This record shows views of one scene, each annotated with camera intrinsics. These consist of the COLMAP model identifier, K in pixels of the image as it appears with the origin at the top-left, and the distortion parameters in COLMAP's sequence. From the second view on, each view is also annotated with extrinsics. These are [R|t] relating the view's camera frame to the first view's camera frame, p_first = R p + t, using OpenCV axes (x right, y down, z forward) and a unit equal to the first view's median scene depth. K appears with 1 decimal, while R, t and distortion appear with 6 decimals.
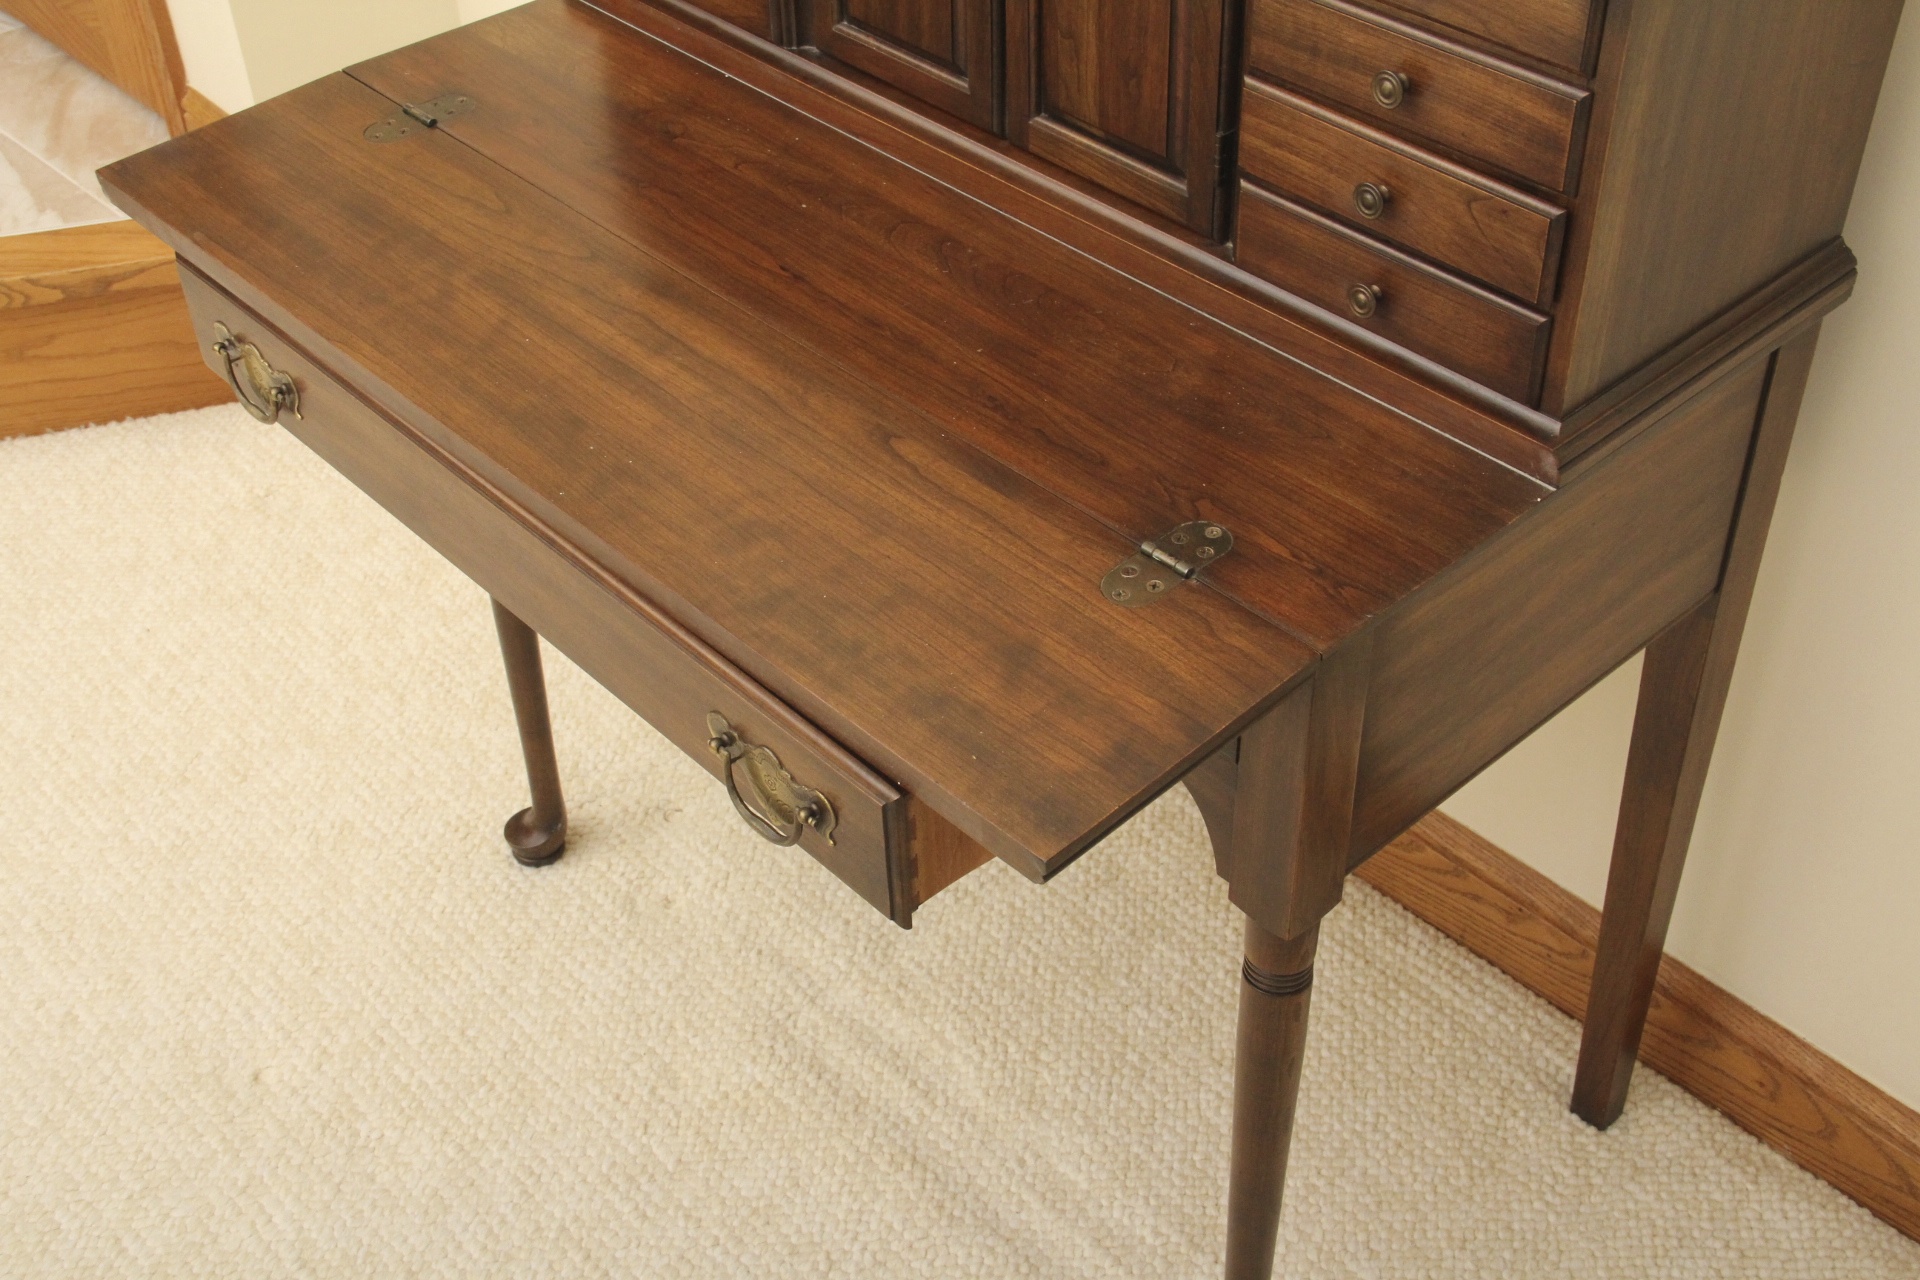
lens RADIAL K [[2306.3, 0, 989.1], [0, 2306.3, 638.6], [0, 0, 1]] dist [-0.022945, 0.330189]
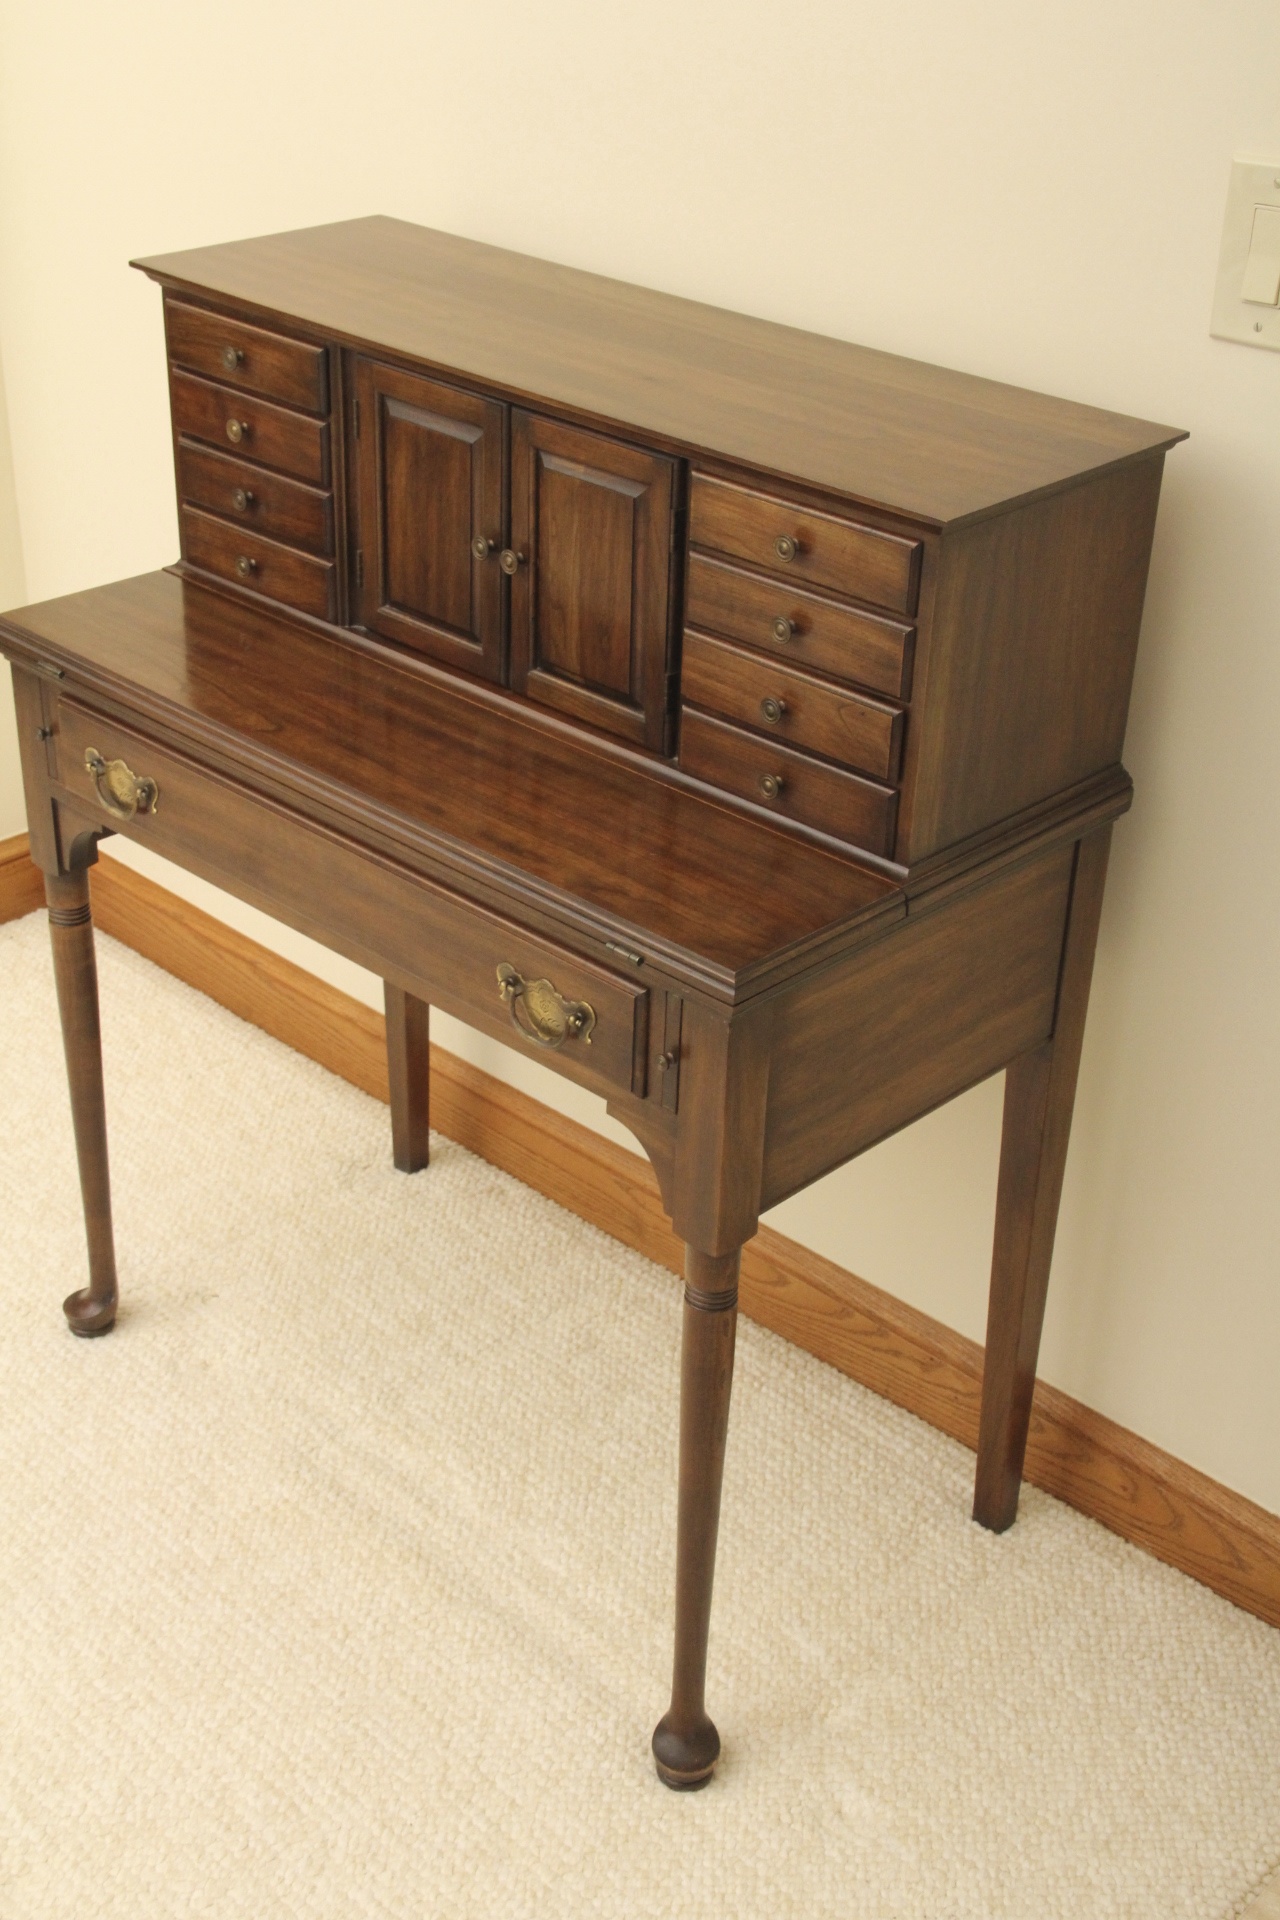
lens RADIAL K [[2450.7, 0, 633.8], [0, 2450.7, 1003.3], [0, 0, 1]] dist [0.061061, 0.057385]
pose [[0.997967, 0.014899, 0.061962, -0.005124], [-0.004727, 0.986913, -0.161182, 0.147385], [-0.063553, 0.160562, 0.984978, -0.282724]]
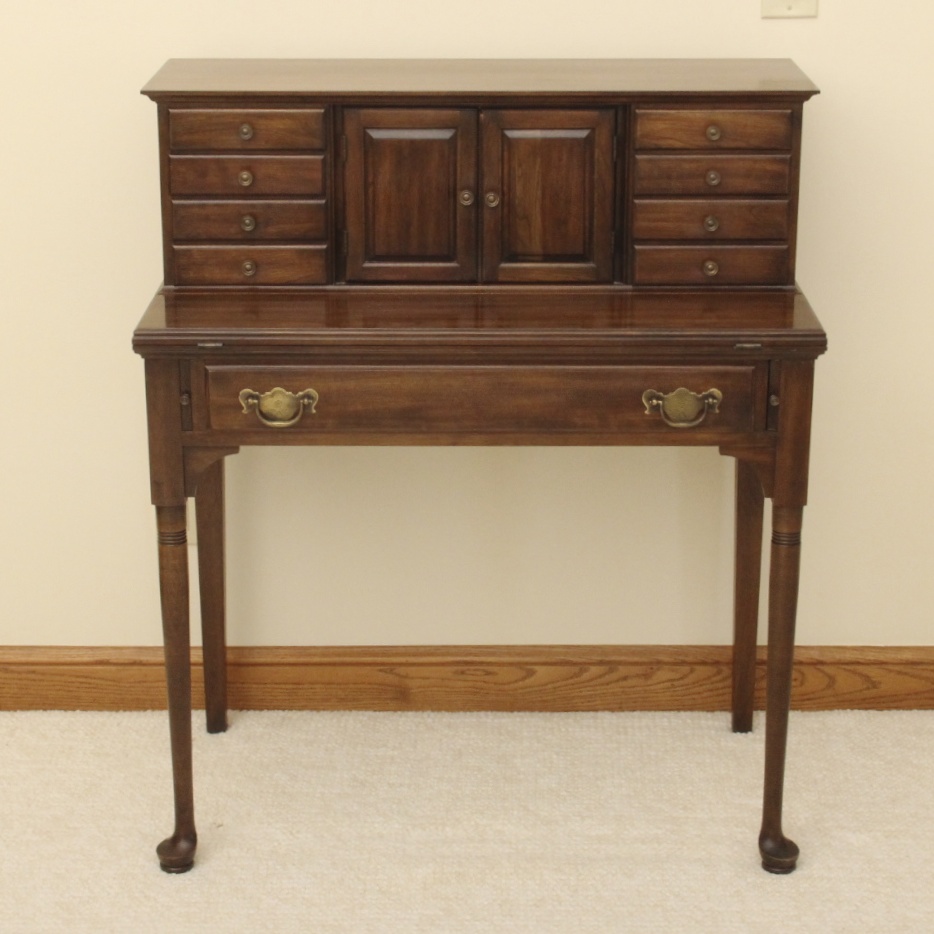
lens RADIAL K [[2169.4, 0, 467.0], [0, 2169.4, 467.0], [0, 0, 1]] dist [-0.011315, 0.279570]
pose [[0.693419, -0.218463, 0.686618, -1.140645], [0.449589, 0.875851, -0.175371, 0.228570], [-0.563063, 0.430301, 0.705550, -0.285780]]
